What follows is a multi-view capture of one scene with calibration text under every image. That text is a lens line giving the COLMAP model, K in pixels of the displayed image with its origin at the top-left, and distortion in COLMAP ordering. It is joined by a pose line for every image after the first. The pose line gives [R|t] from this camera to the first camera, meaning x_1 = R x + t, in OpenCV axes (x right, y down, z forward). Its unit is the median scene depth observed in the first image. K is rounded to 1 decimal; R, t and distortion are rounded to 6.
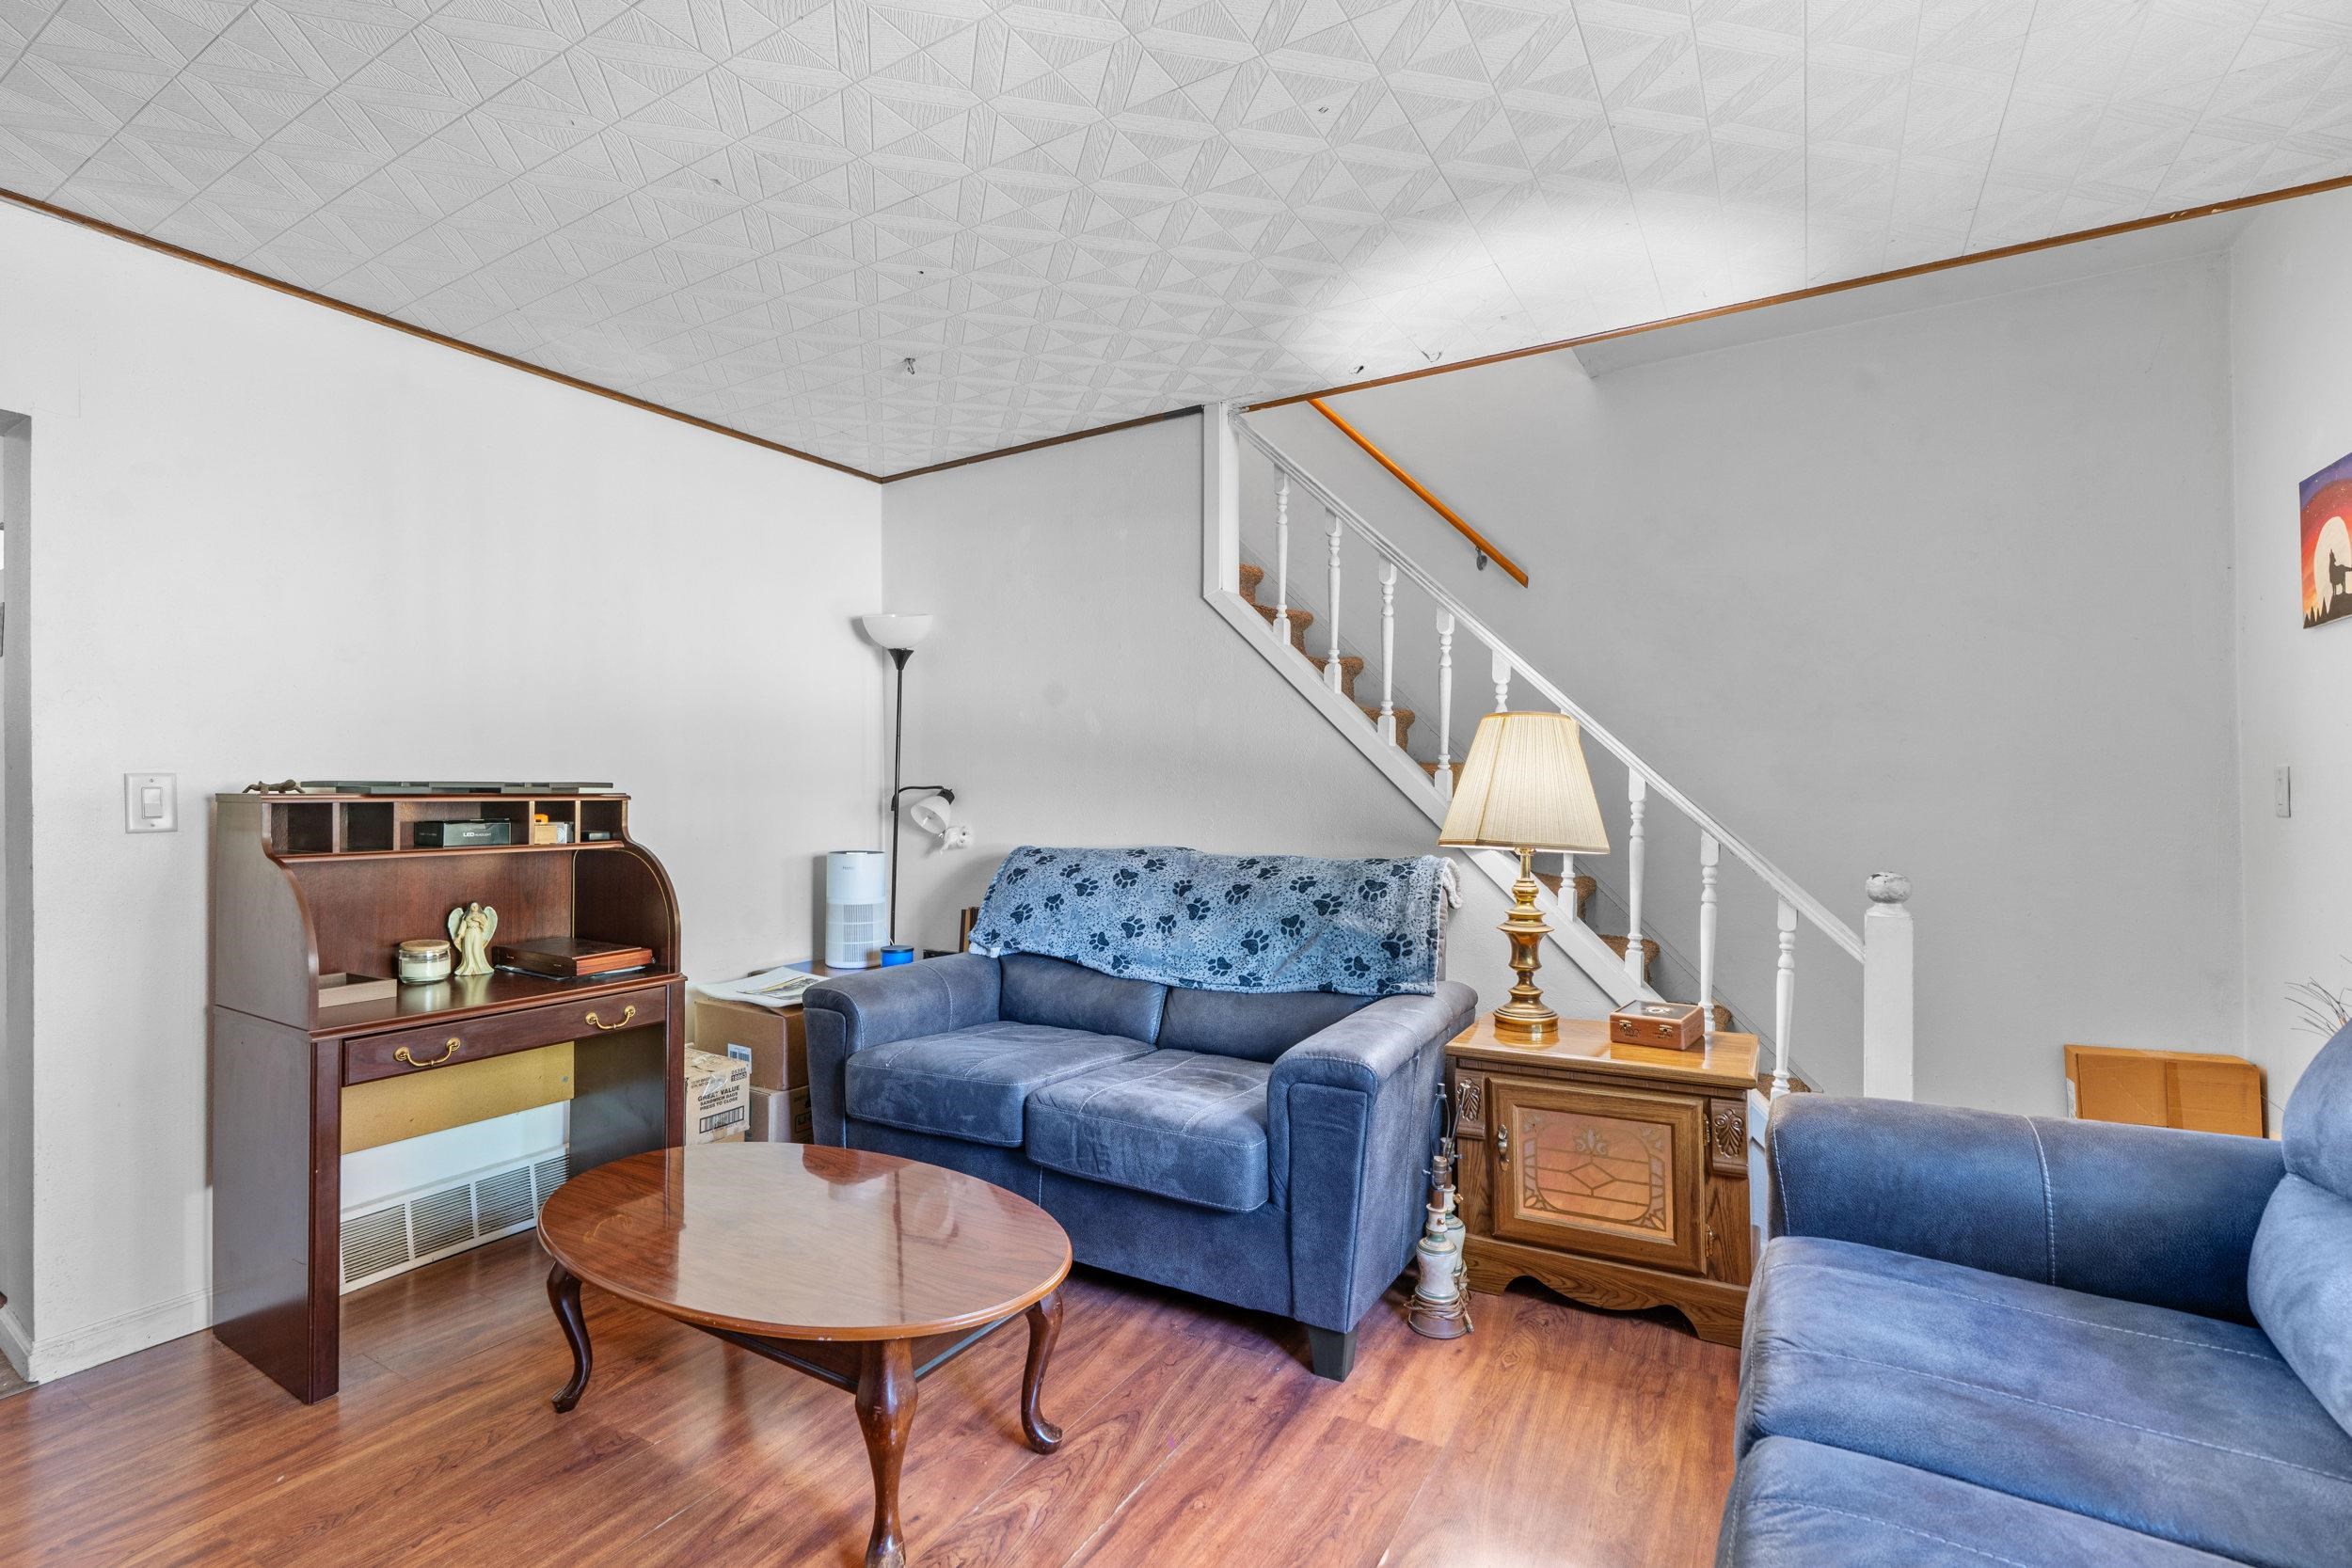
lens RADIAL K [[1071.0, 0, 1182.3], [0, 1071.0, 775.7], [0, 0, 1]] dist [0.001157, 0.001062]
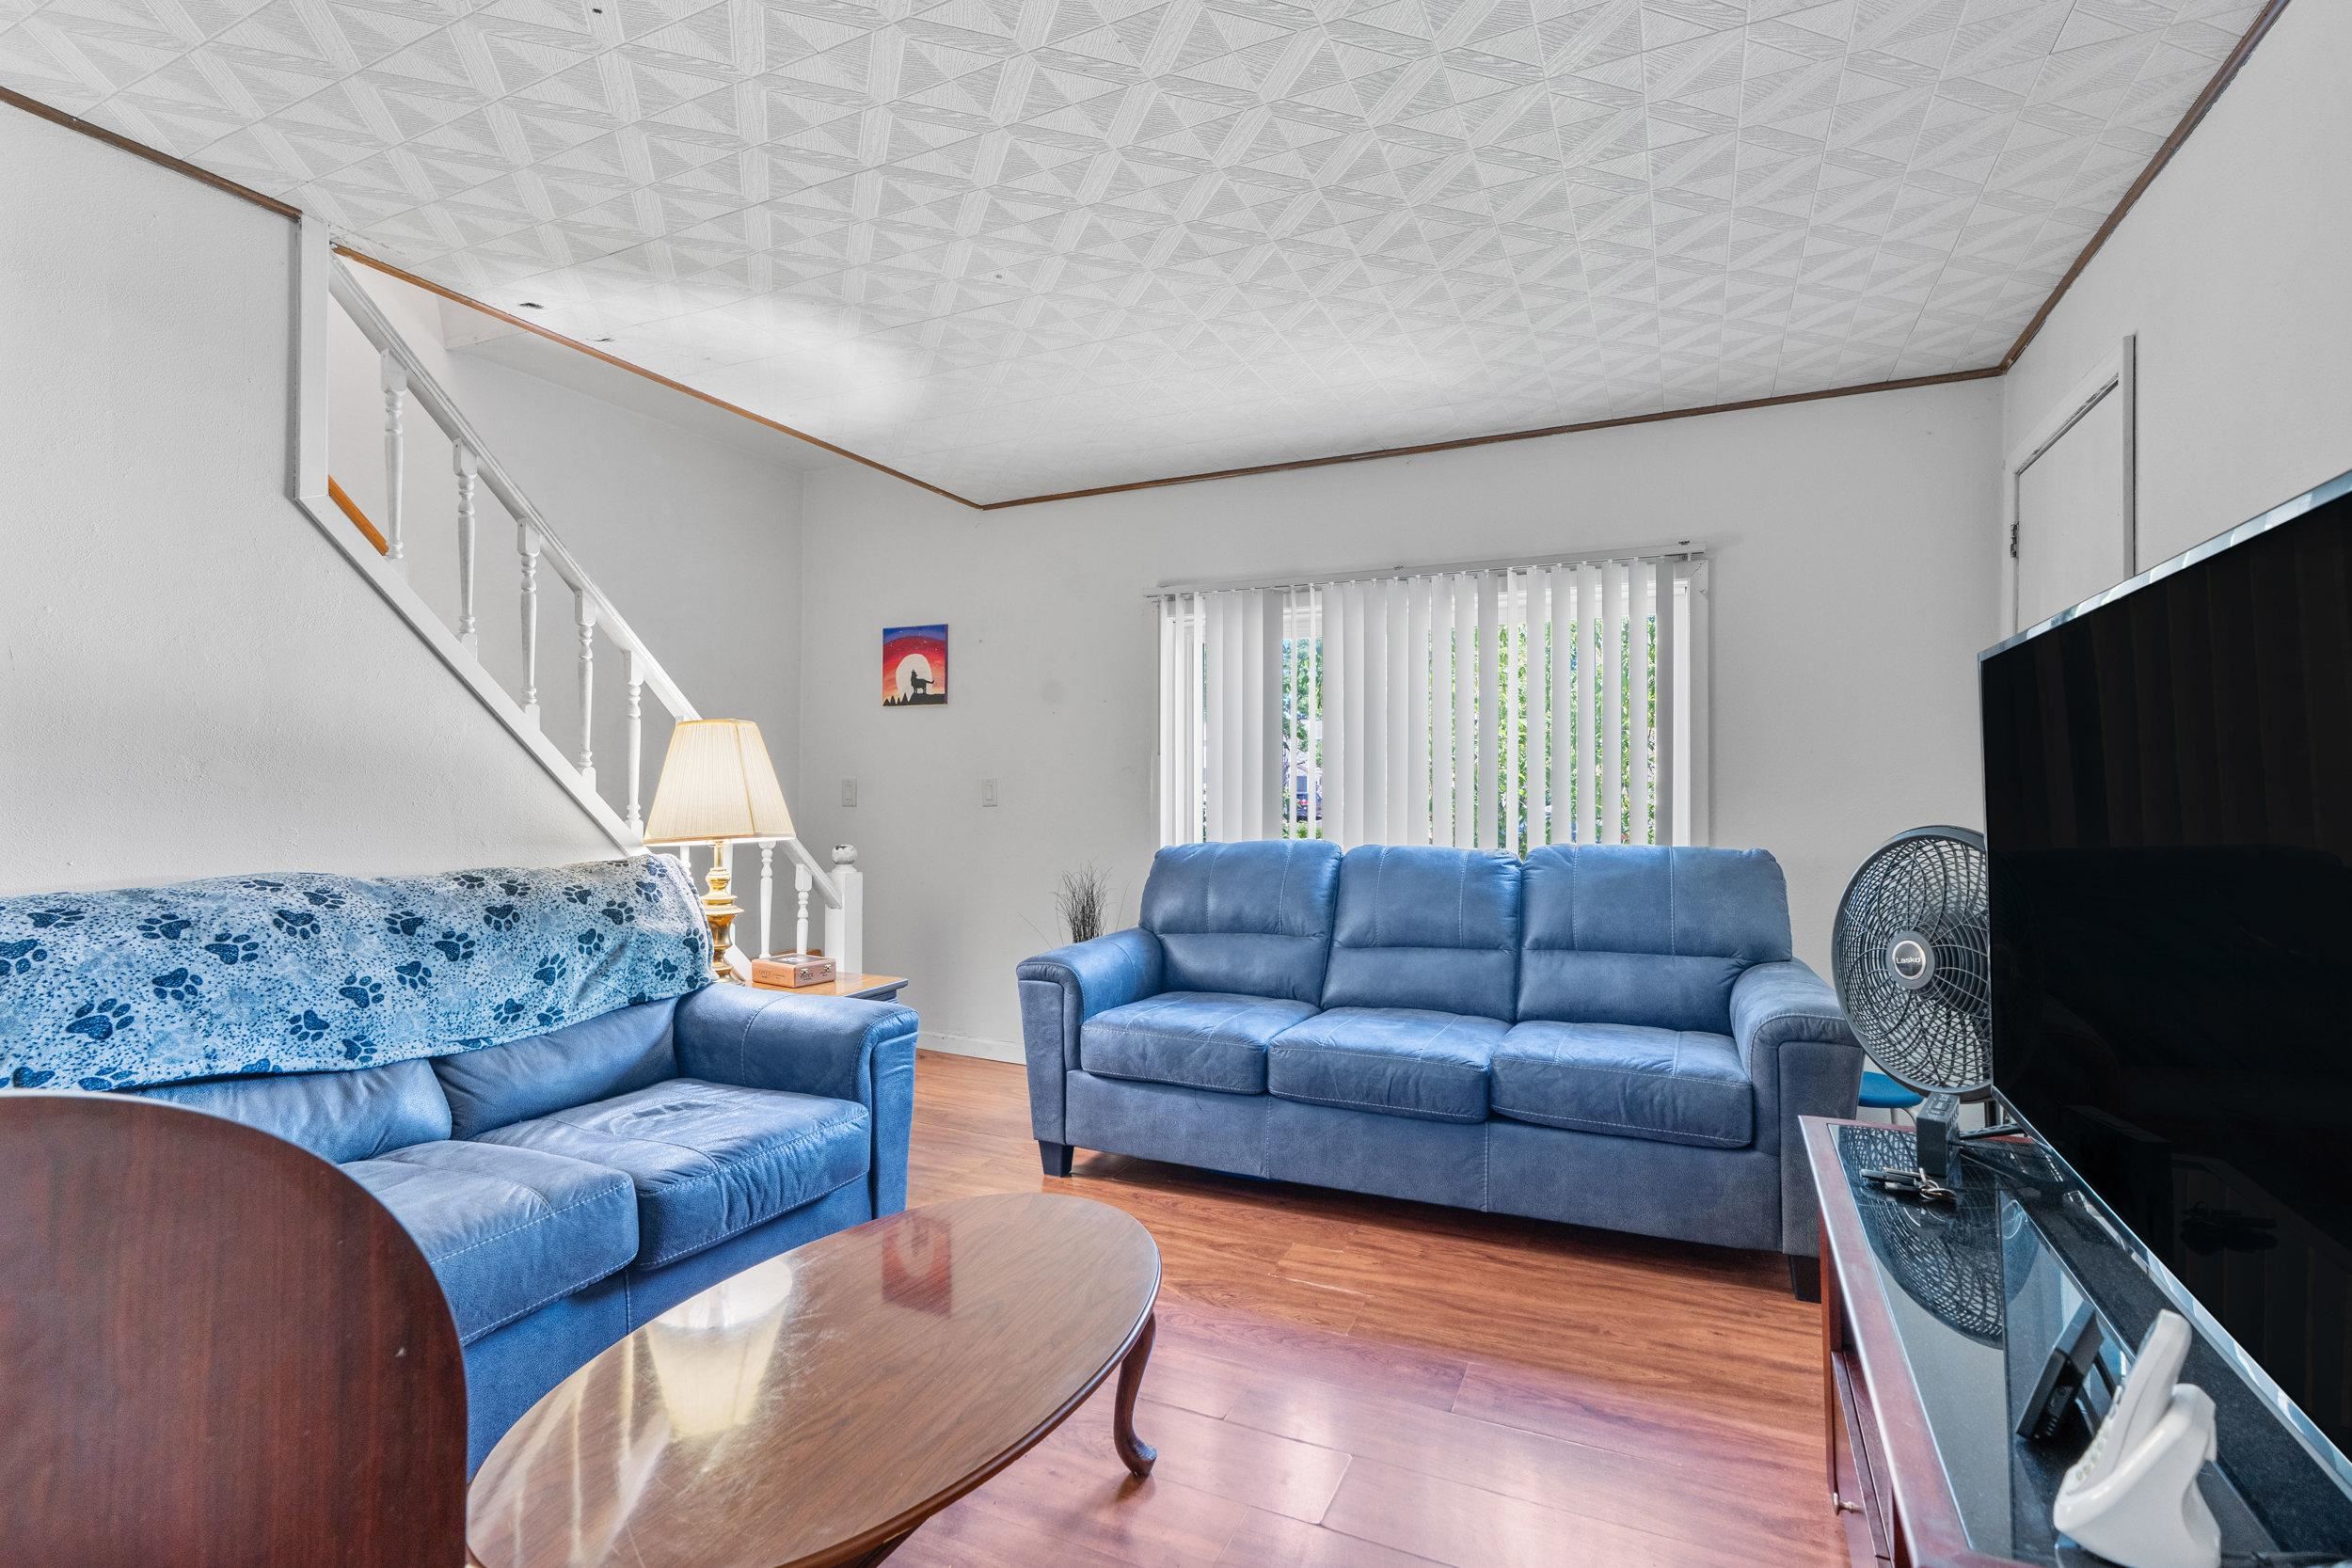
lens RADIAL K [[1071.0, 0, 1182.3], [0, 1071.0, 775.7], [0, 0, 1]] dist [0.001157, 0.001062]
pose [[-0.085161, 0.020638, 0.996153, -0.802938], [-0.010100, 0.999716, -0.021575, 0.018186], [-0.996316, -0.011899, -0.084929, 0.586244]]
